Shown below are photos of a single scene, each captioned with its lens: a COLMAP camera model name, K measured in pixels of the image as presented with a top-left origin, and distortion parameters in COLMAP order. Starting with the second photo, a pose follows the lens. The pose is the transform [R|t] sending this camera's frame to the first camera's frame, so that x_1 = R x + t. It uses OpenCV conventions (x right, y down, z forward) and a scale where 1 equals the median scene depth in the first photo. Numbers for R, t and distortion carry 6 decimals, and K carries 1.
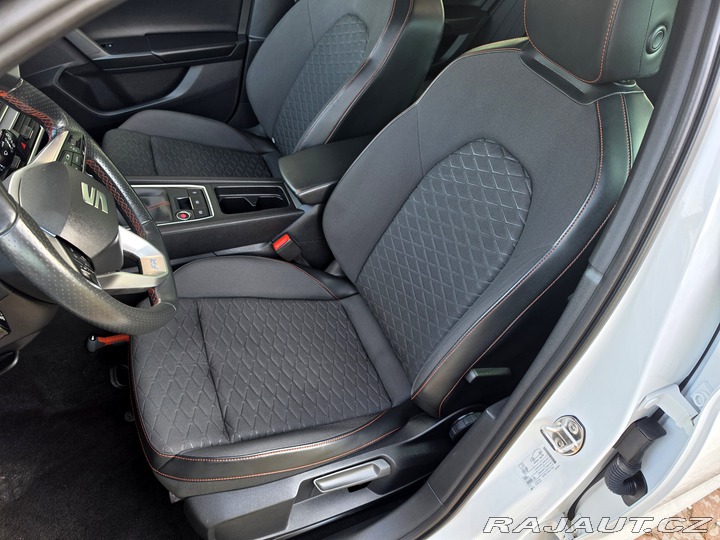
lens RADIAL K [[503.4, 0, 361.4], [0, 503.4, 275.0], [0, 0, 1]] dist [0.020861, -0.024080]
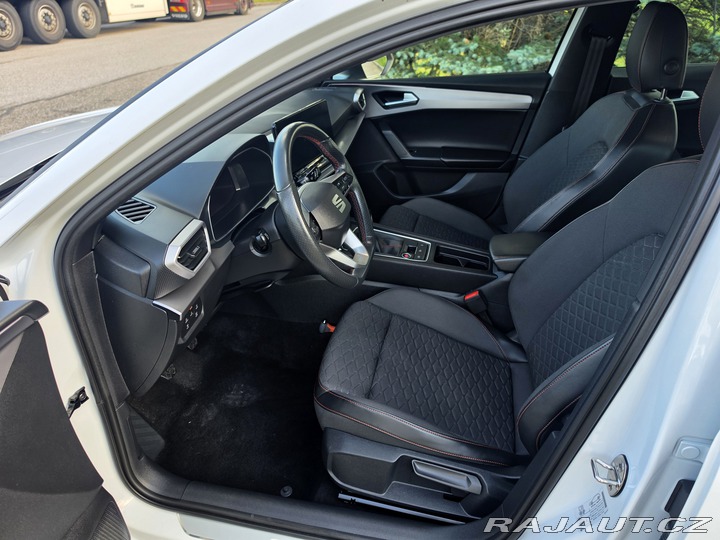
lens RADIAL K [[503.4, 0, 356.1], [0, 503.4, 266.9], [0, 0, 1]] dist [0.020861, -0.024080]
pose [[0.801731, 0.205080, -0.561400, 0.304662], [-0.352690, 0.920653, -0.167359, 0.184406], [0.482532, 0.332176, 0.810445, -0.157235]]
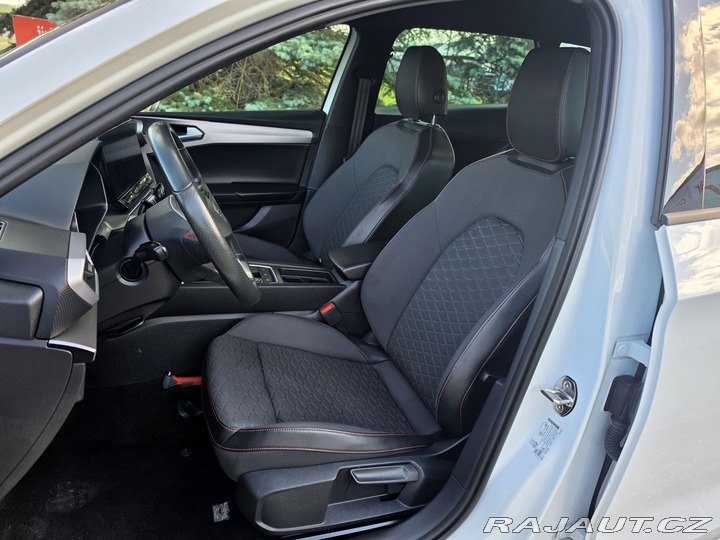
lens RADIAL K [[503.4, 0, 349.2], [0, 503.4, 280.8], [0, 0, 1]] dist [0.020861, -0.024080]
pose [[0.996863, 0.014630, -0.077780, -0.011434], [-0.042643, 0.927201, -0.372130, 0.345923], [0.066673, 0.374279, 0.924916, -0.170313]]
